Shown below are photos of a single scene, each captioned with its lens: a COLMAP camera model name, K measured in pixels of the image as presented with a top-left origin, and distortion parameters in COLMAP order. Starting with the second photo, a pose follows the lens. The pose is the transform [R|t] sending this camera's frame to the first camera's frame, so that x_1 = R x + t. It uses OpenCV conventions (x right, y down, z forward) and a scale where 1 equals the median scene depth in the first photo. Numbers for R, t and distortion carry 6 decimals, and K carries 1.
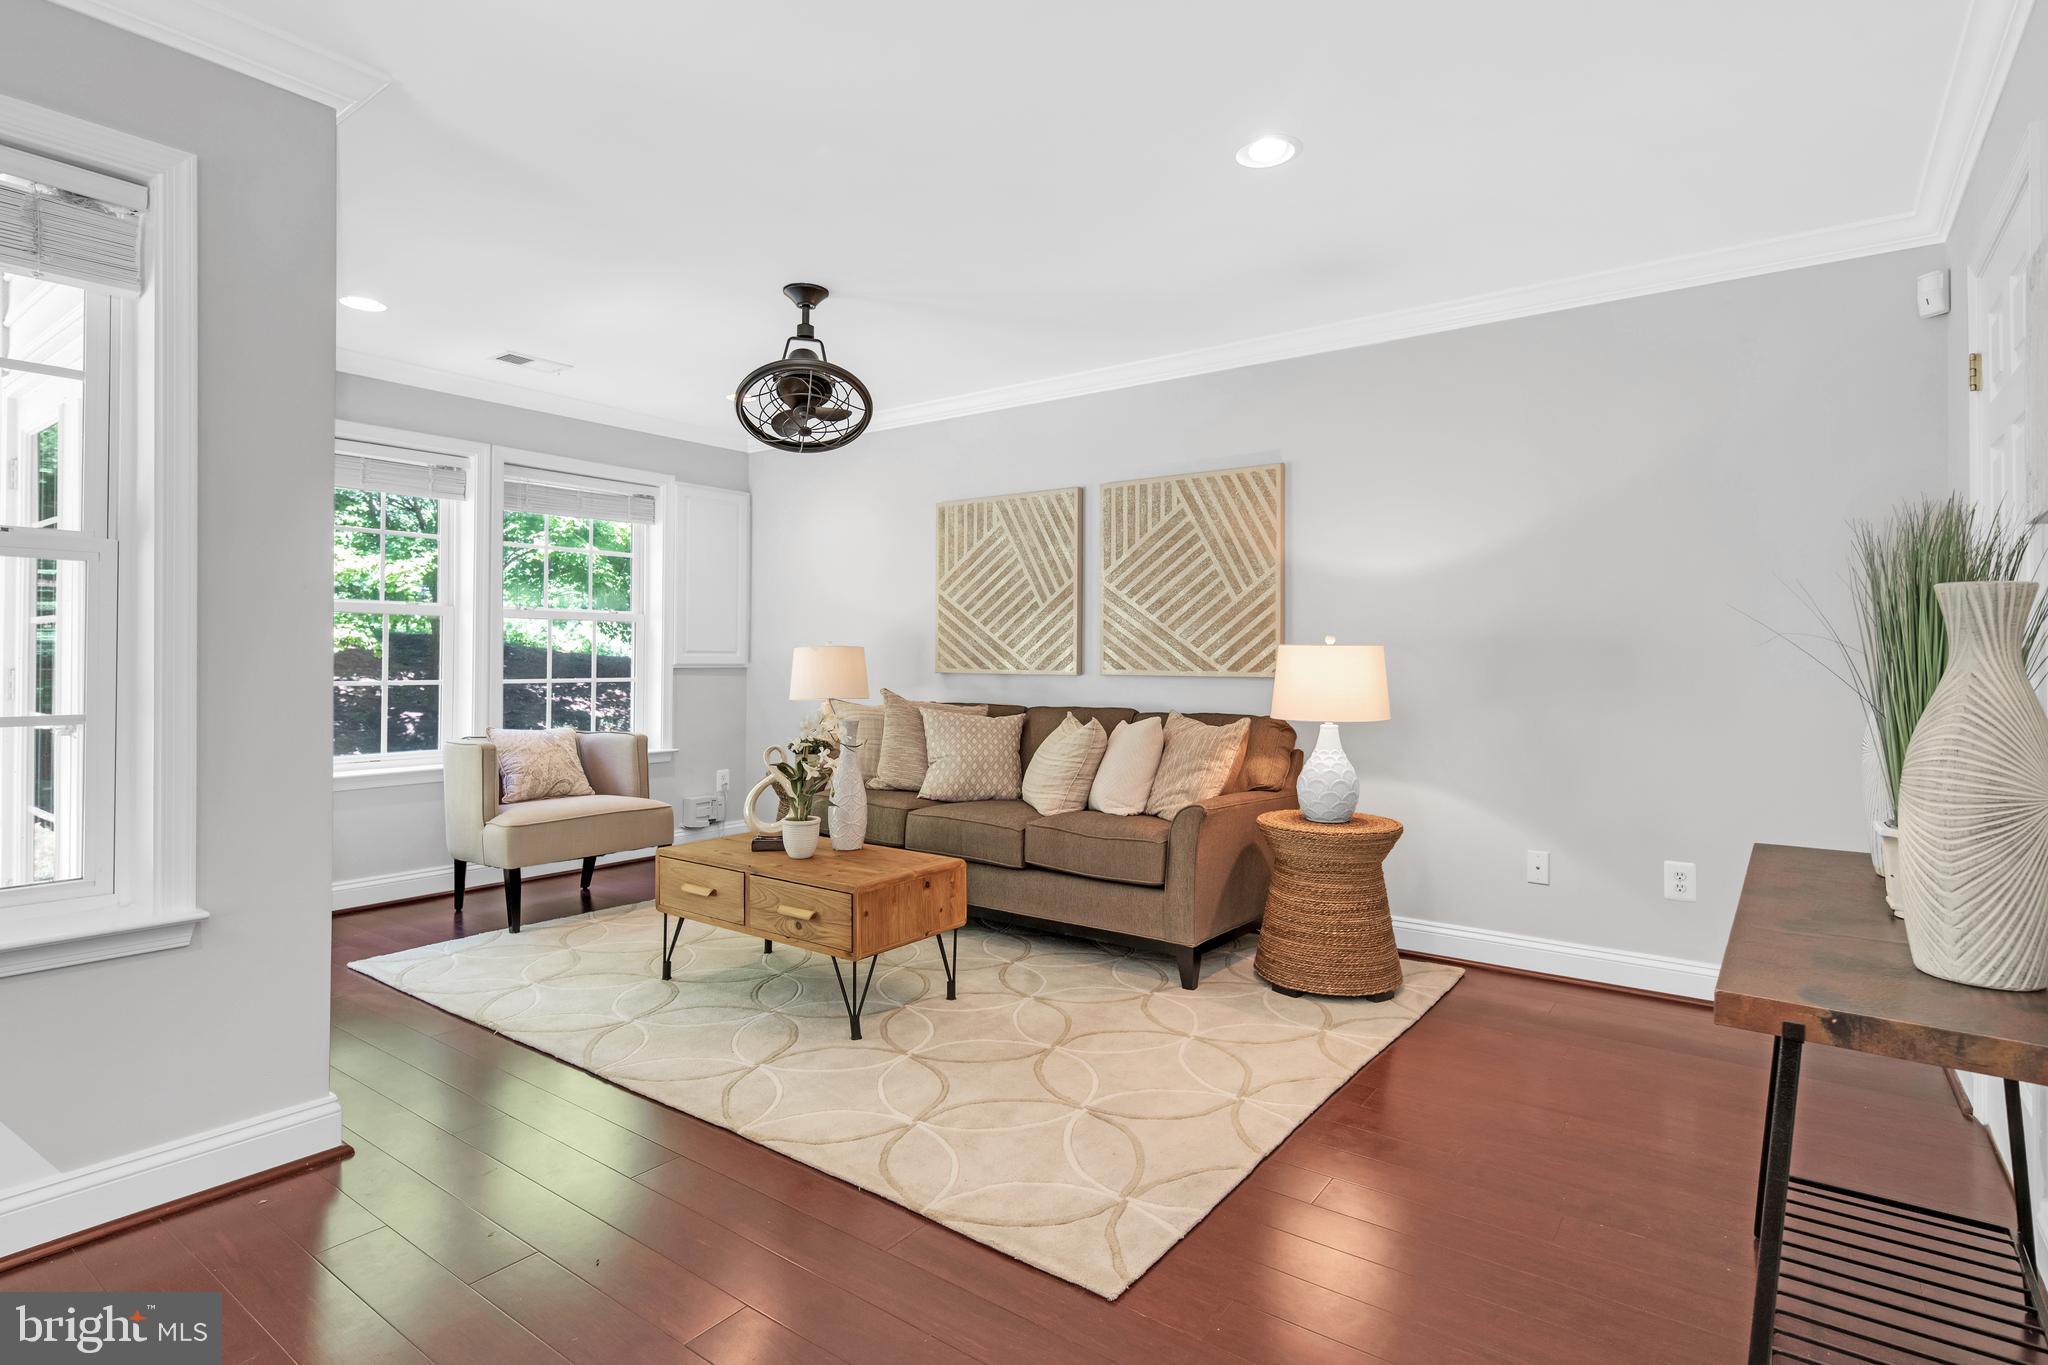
lens RADIAL K [[1025.9, 0, 1022.3], [0, 1025.9, 655.7], [0, 0, 1]] dist [0.000336, -0.000483]
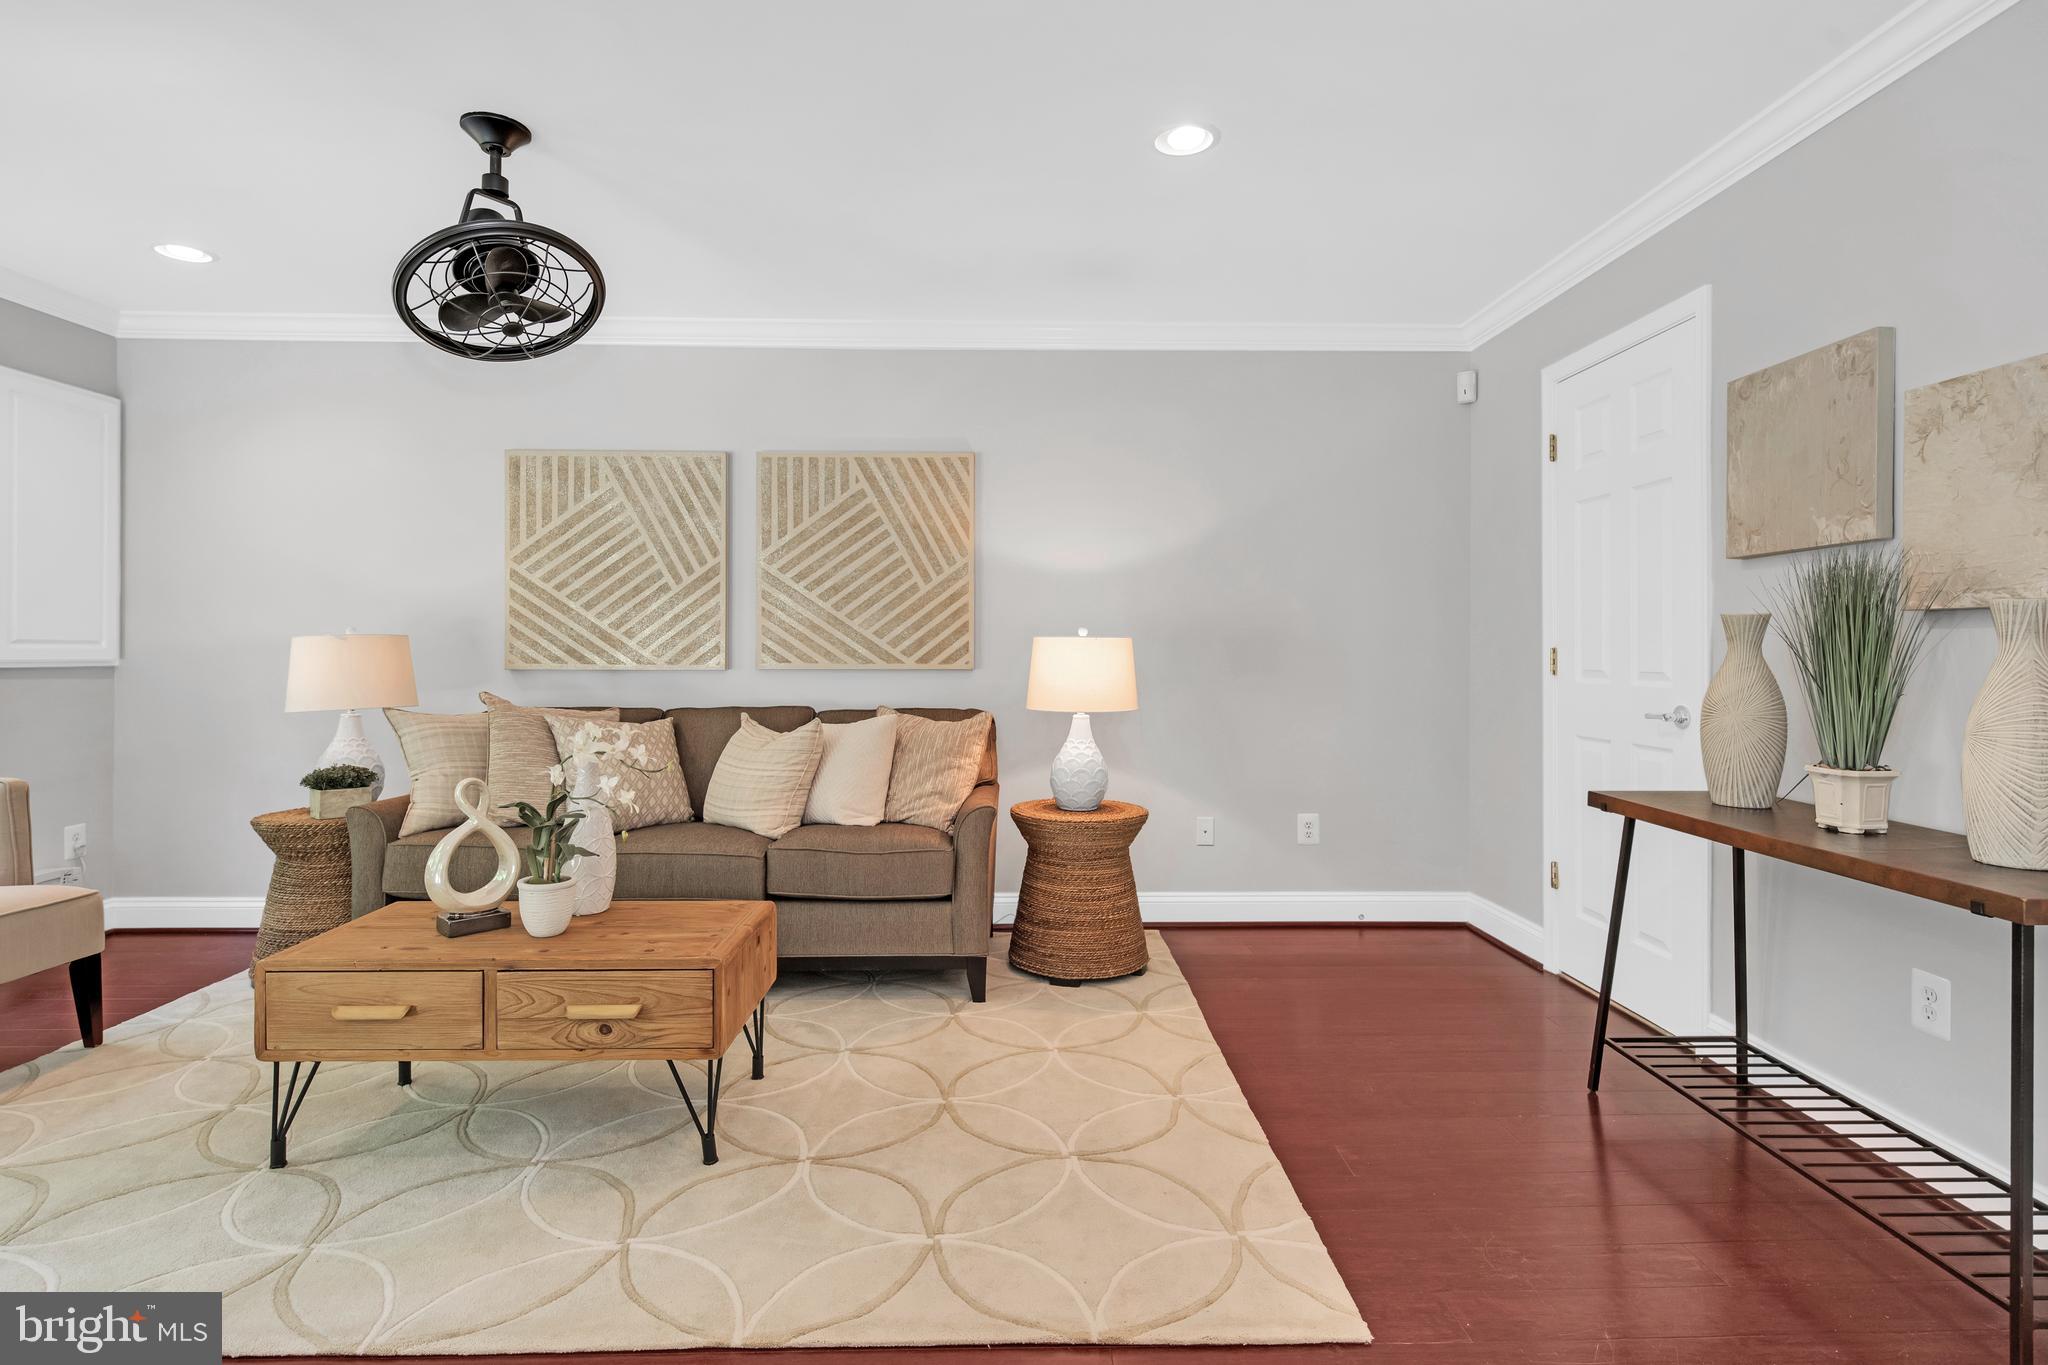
lens RADIAL K [[1008.8, 0, 1022.4], [0, 1008.8, 654.9], [0, 0, 1]] dist [-0.000469, -0.000582]
pose [[0.791081, -0.005449, 0.611688, -0.291541], [0.000431, 0.999965, 0.008351, -0.000798], [-0.611712, -0.006343, 0.791055, 0.193125]]
